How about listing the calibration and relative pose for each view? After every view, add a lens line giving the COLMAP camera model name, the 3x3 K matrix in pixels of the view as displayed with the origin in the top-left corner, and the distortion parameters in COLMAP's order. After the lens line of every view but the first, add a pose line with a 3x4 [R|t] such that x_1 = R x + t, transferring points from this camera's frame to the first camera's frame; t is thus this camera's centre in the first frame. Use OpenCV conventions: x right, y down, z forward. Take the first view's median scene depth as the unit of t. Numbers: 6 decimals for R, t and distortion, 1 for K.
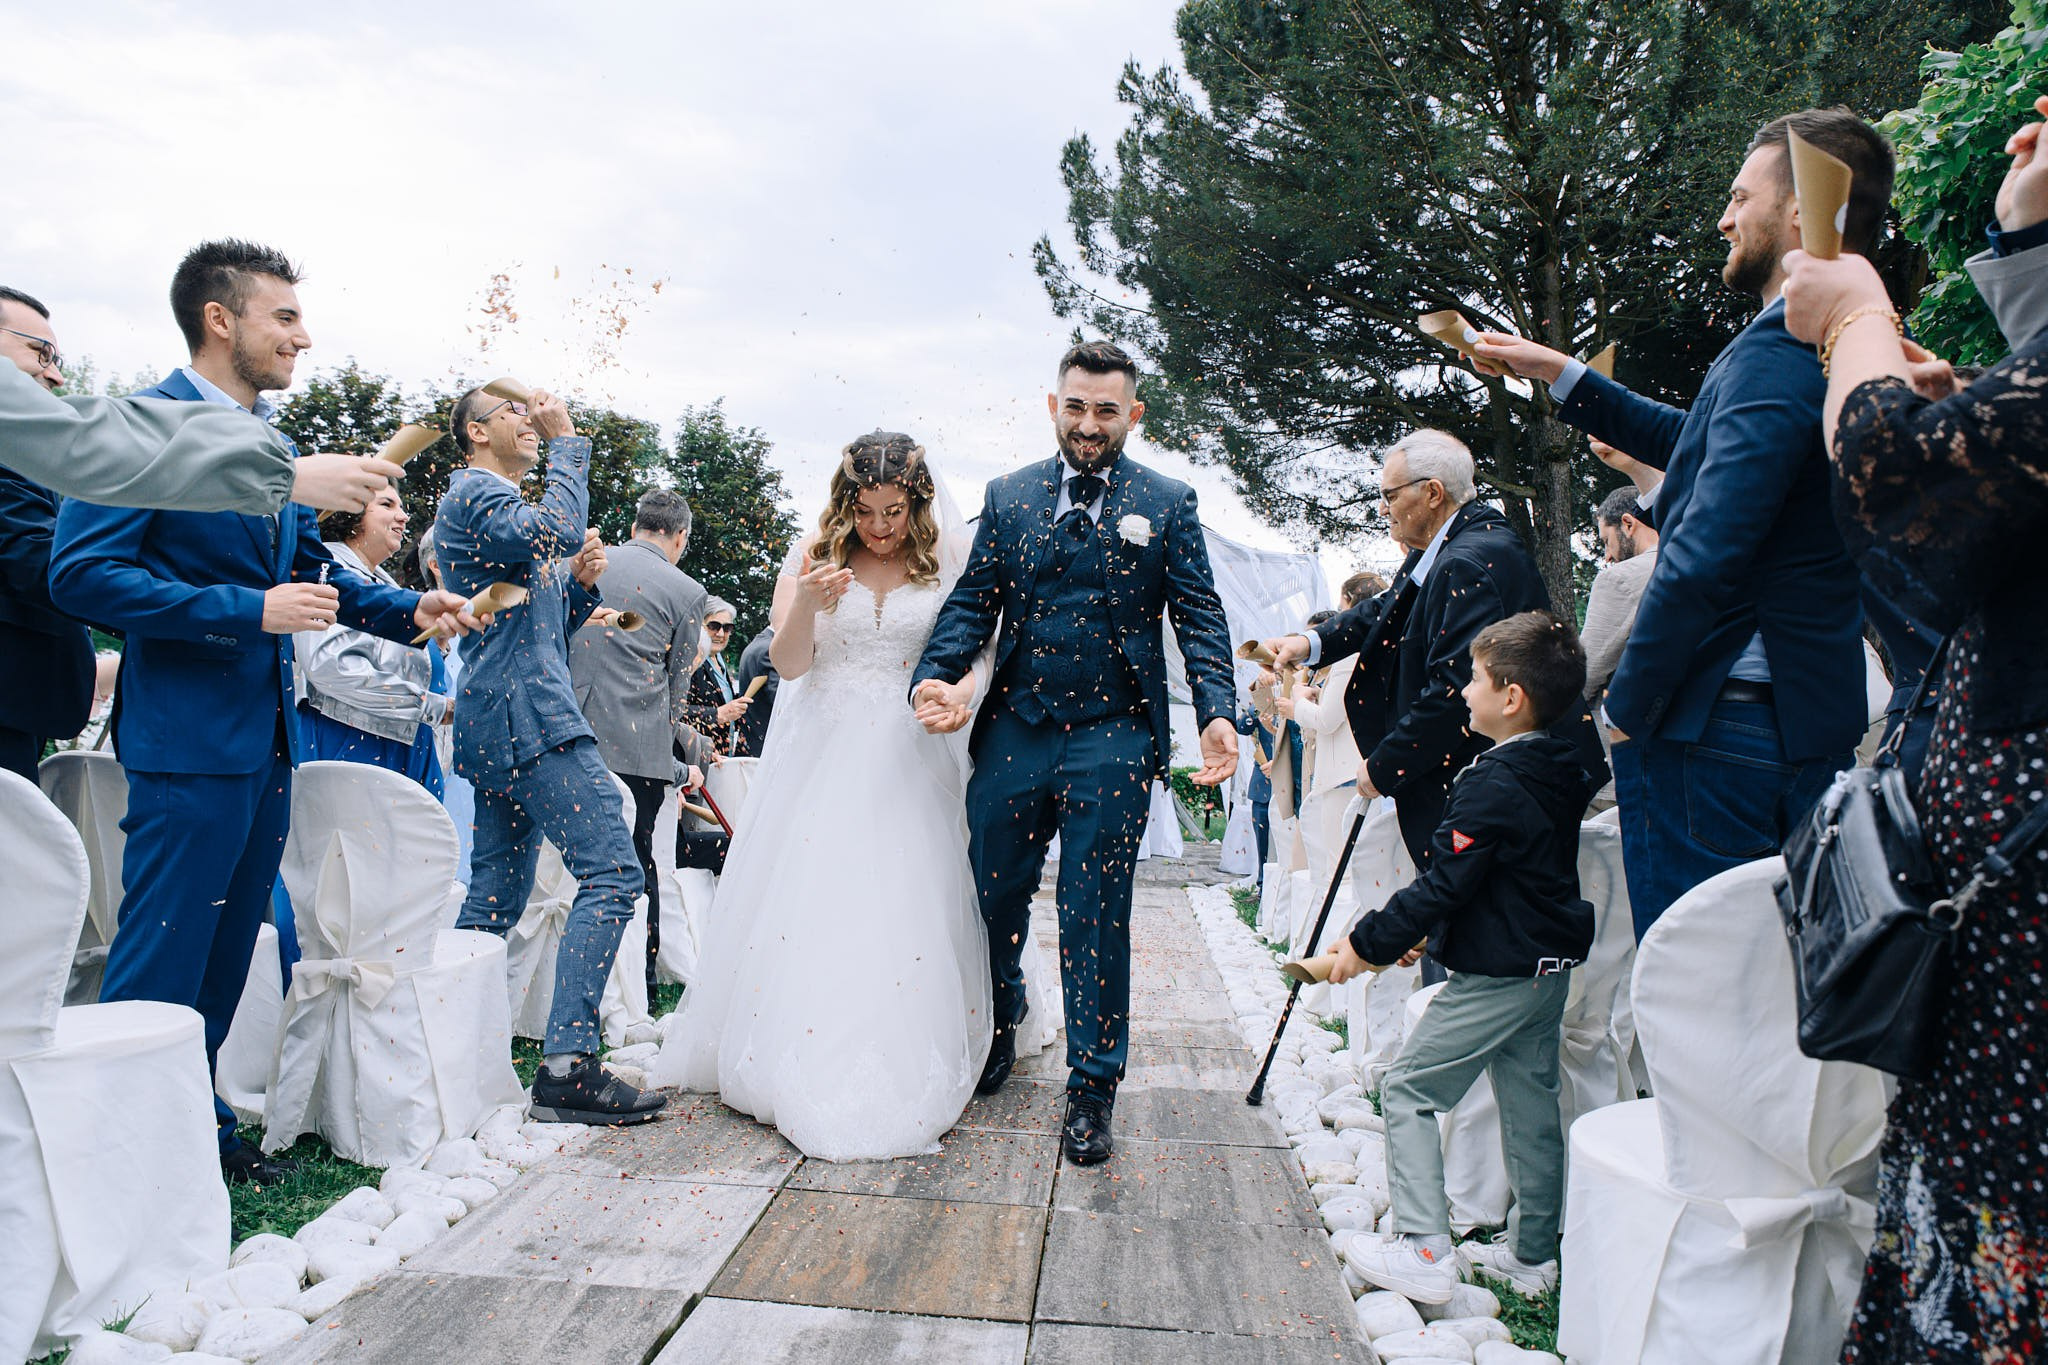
lens RADIAL K [[1371.4, 0, 1042.8], [0, 1371.4, 683.0], [0, 0, 1]] dist [-0.127754, 0.089115]
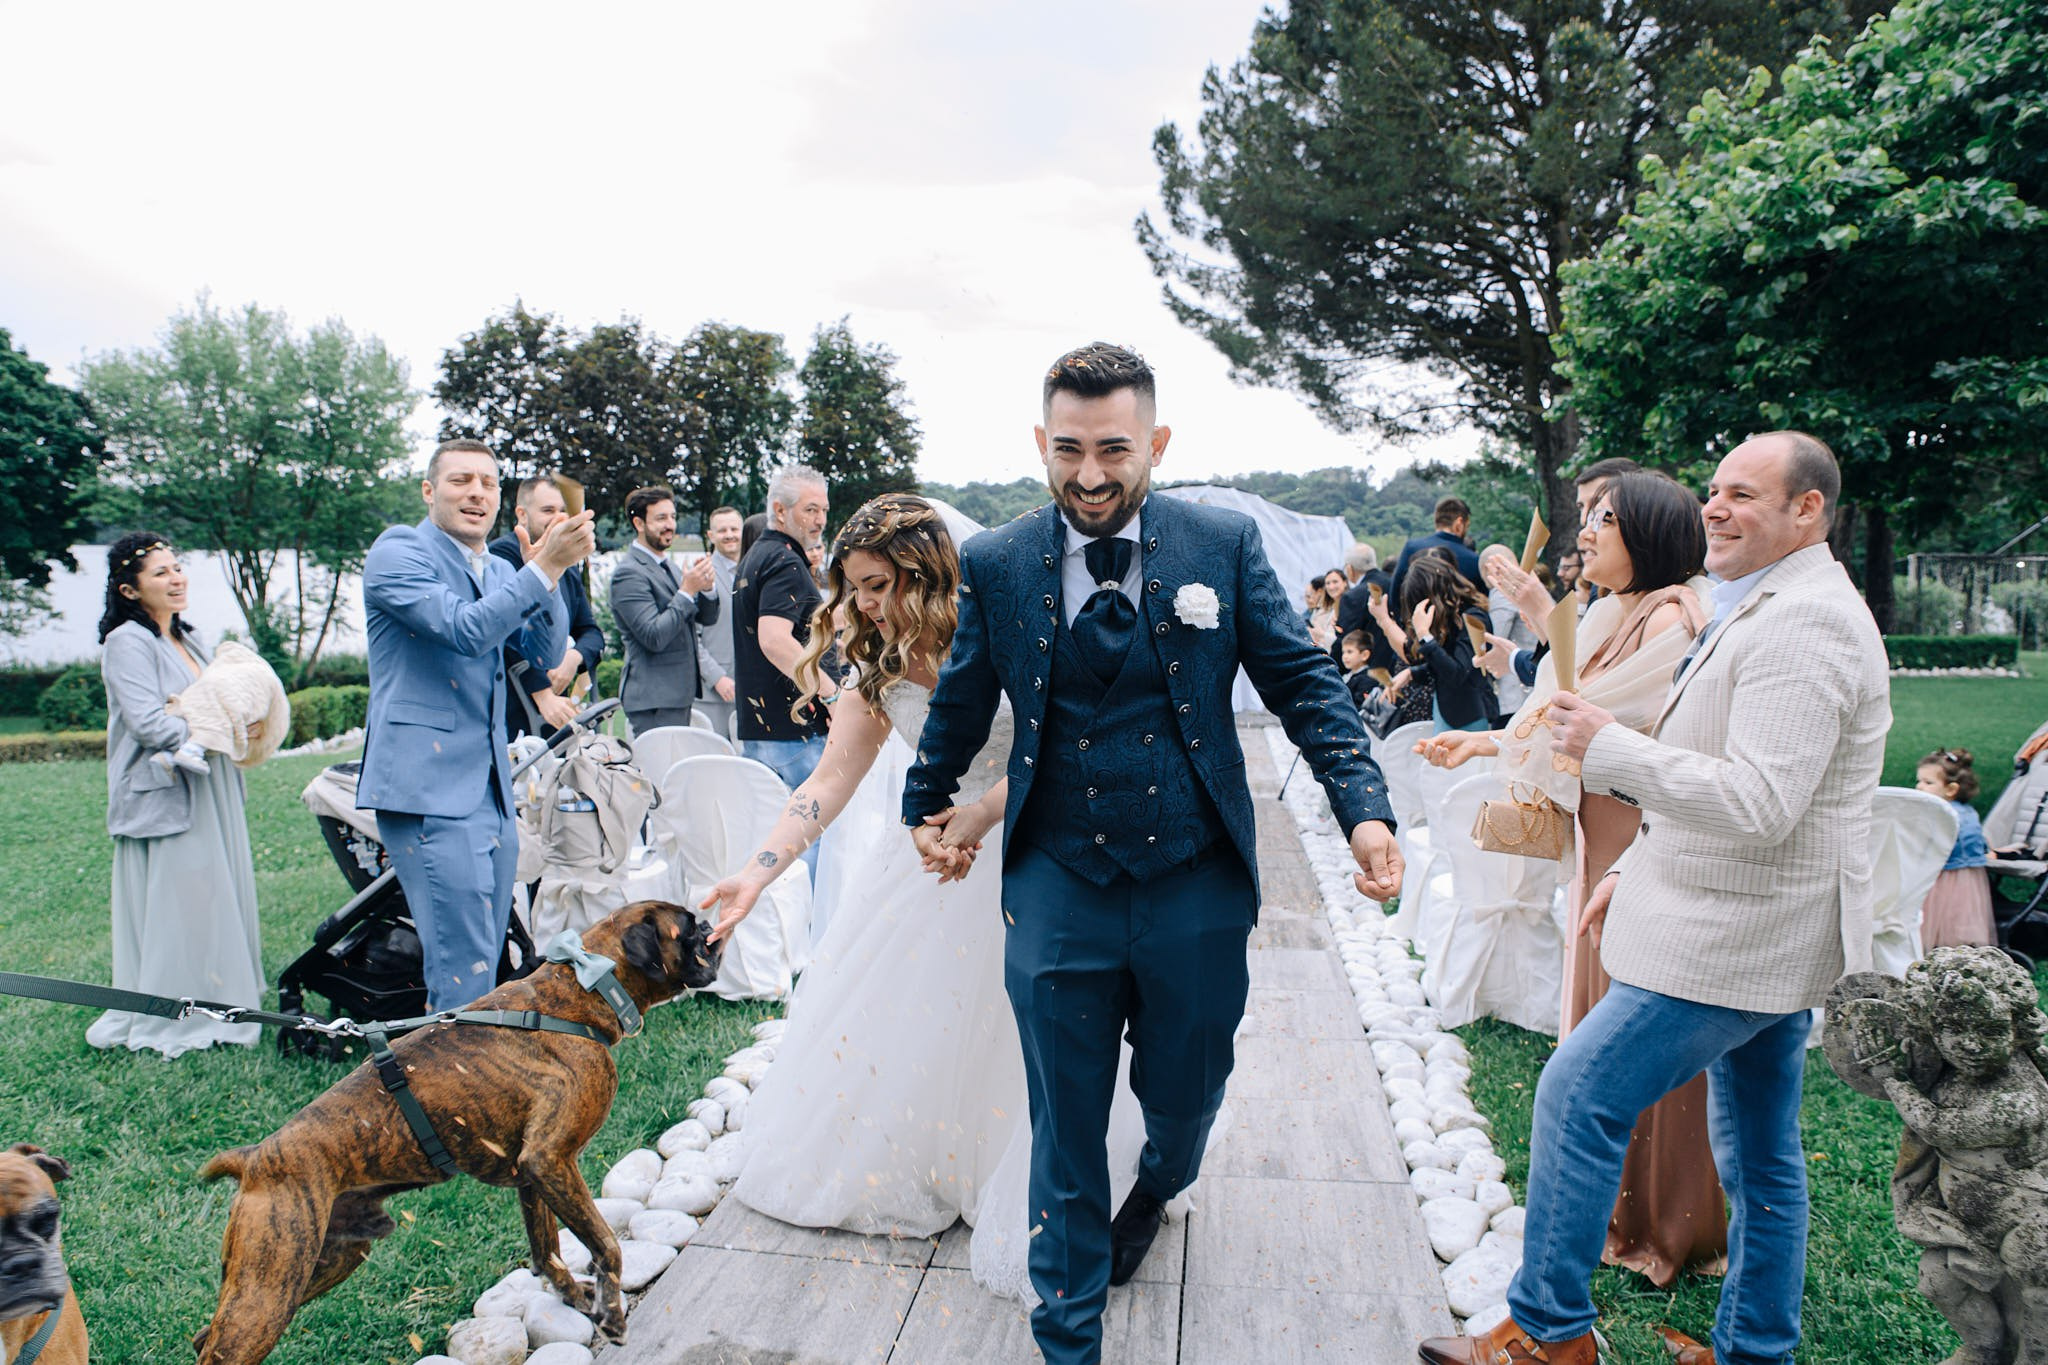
lens RADIAL K [[1376.9, 0, 1024.0], [0, 1376.9, 682.5], [0, 0, 1]] dist [-0.149656, 0.117133]
pose [[0.996150, -0.027721, -0.083171, -0.016654], [0.035932, 0.994447, 0.098911, -0.033339], [0.079967, -0.101519, 0.991614, -0.261878]]
